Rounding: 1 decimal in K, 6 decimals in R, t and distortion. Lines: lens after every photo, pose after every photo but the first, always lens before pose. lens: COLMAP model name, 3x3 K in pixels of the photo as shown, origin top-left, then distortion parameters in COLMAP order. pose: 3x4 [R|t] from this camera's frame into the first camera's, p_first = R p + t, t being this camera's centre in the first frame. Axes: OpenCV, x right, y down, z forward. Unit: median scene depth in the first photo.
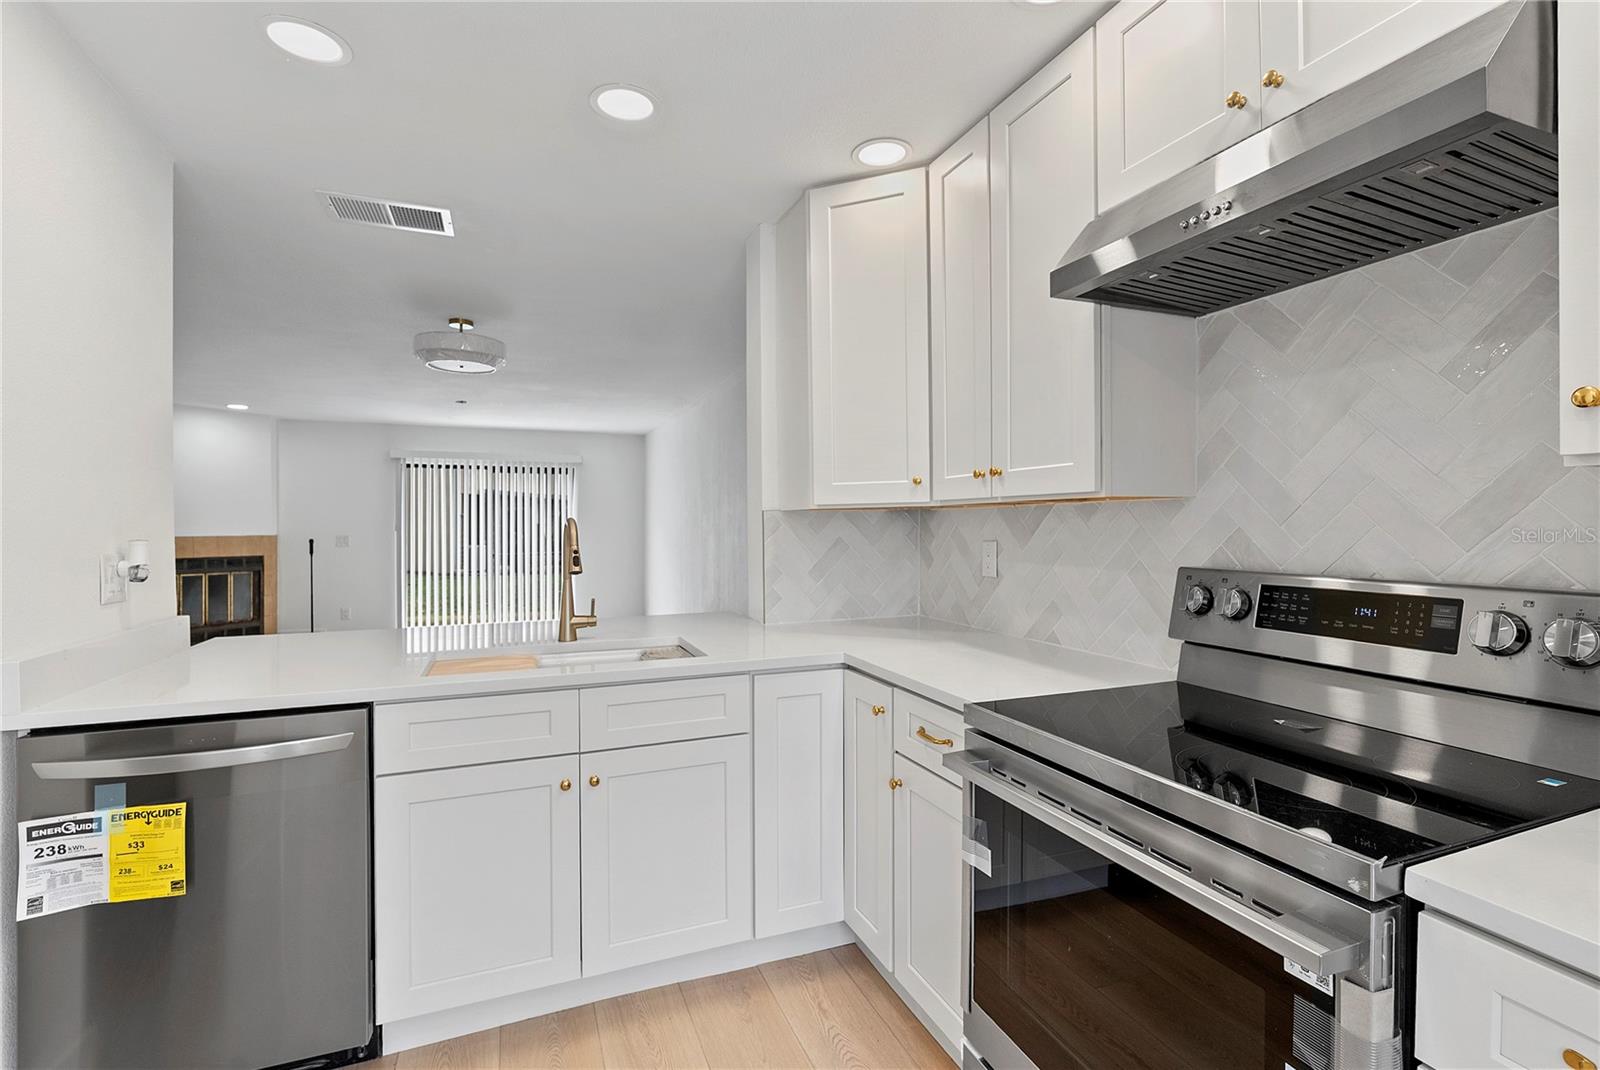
lens RADIAL K [[708.3, 0, 810.2], [0, 708.3, 531.9], [0, 0, 1]] dist [-0.010527, 0.000404]
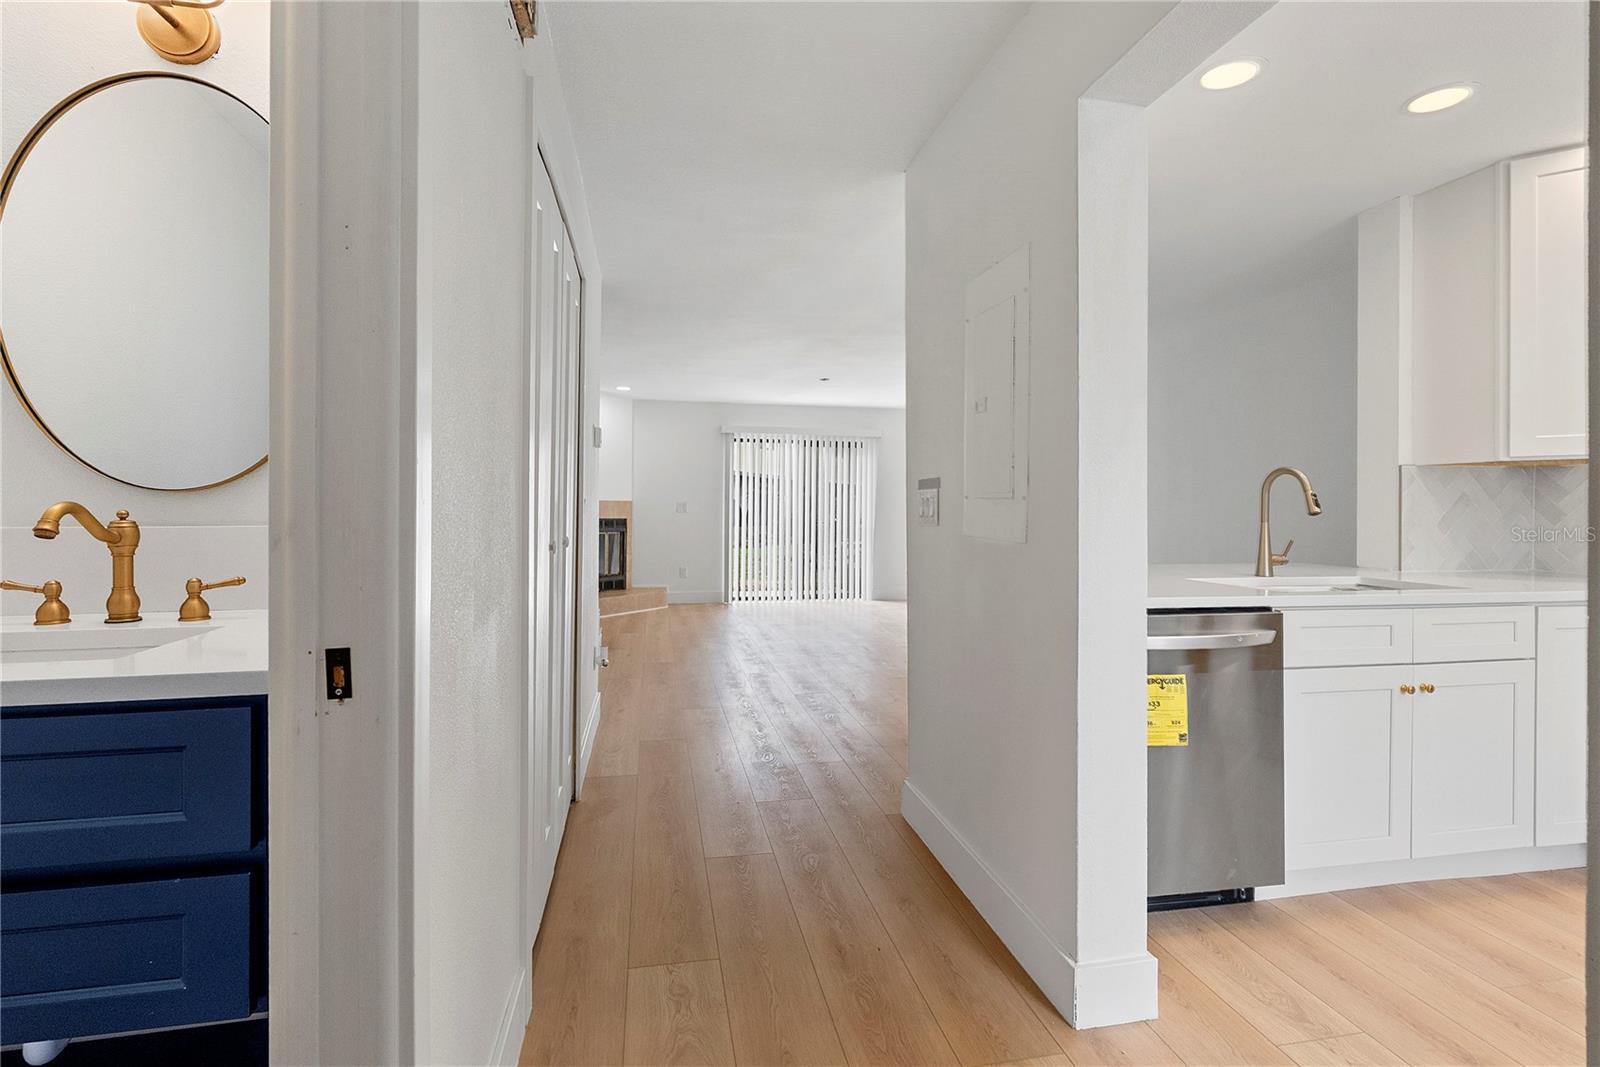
lens RADIAL K [[708.3, 0, 784.2], [0, 708.3, 510.8], [0, 0, 1]] dist [-0.010527, 0.000404]
pose [[0.976999, 0.014453, -0.212752, -1.099496], [-0.015110, 0.999885, -0.001461, 0.079407], [0.212707, 0.004643, 0.977105, -0.353497]]
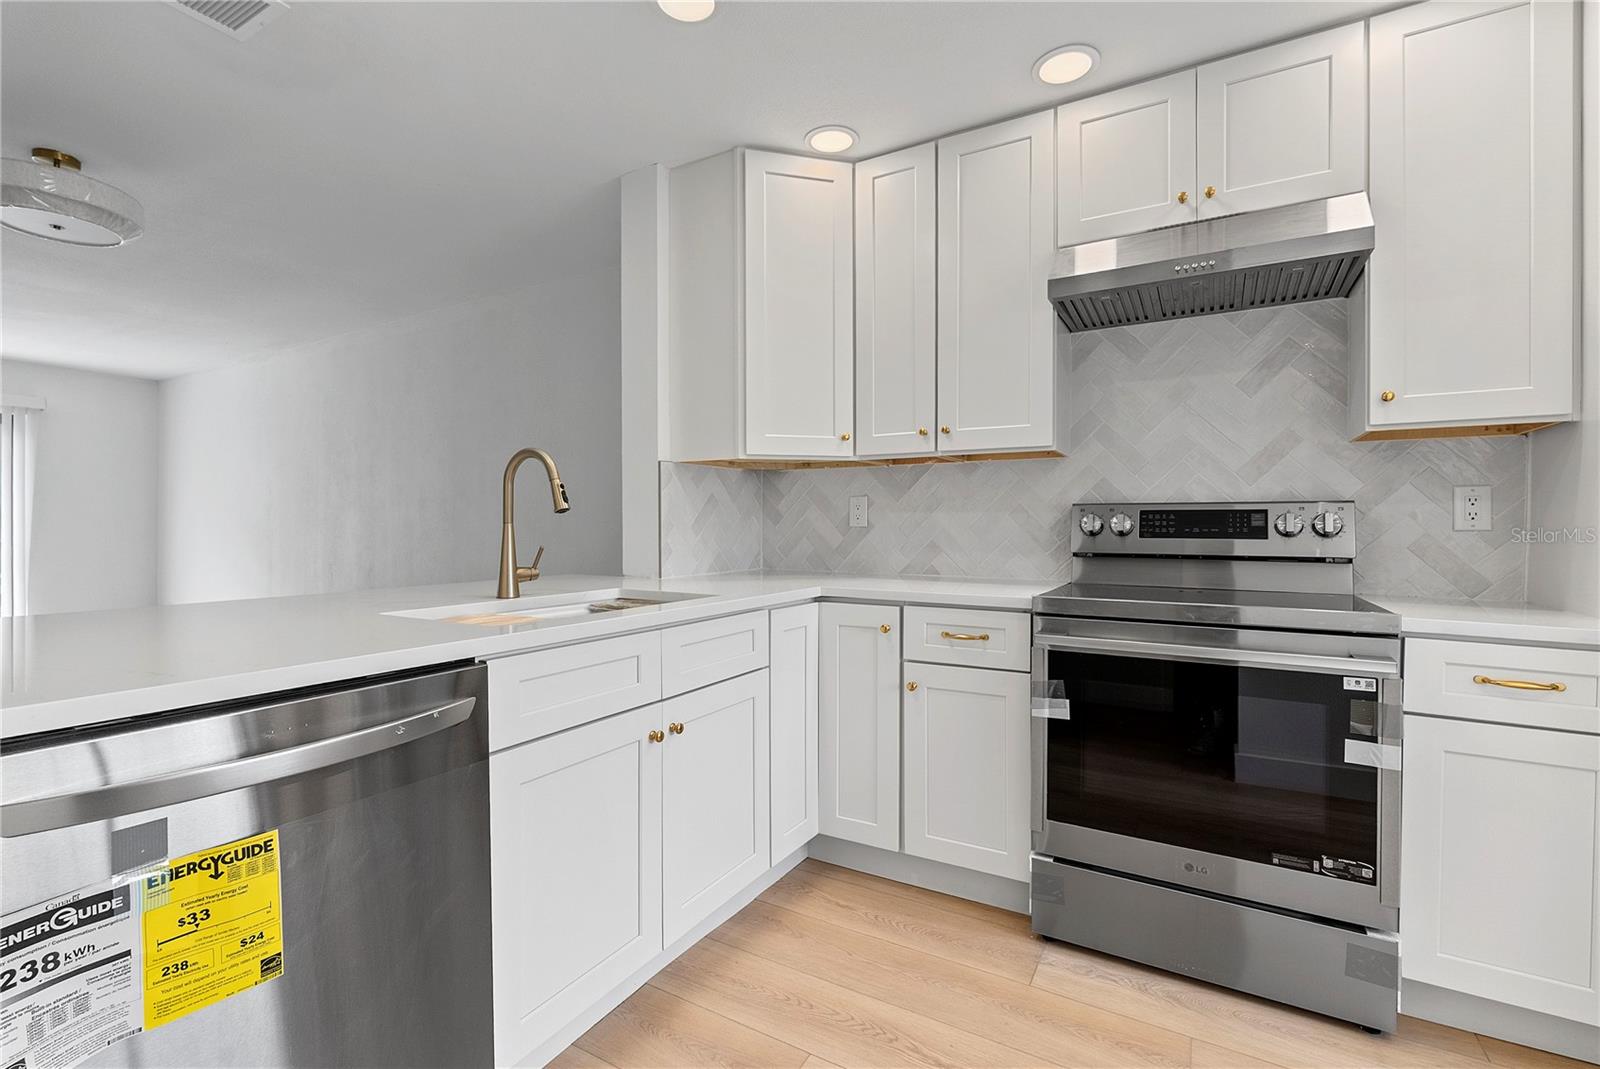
lens RADIAL K [[708.3, 0, 785.1], [0, 708.3, 528.8], [0, 0, 1]] dist [-0.010527, 0.000404]
pose [[0.797906, 0.004027, 0.602768, -0.744780], [0.000309, 0.999975, -0.007090, 0.101652], [-0.602781, 0.005844, 0.797885, 0.188067]]
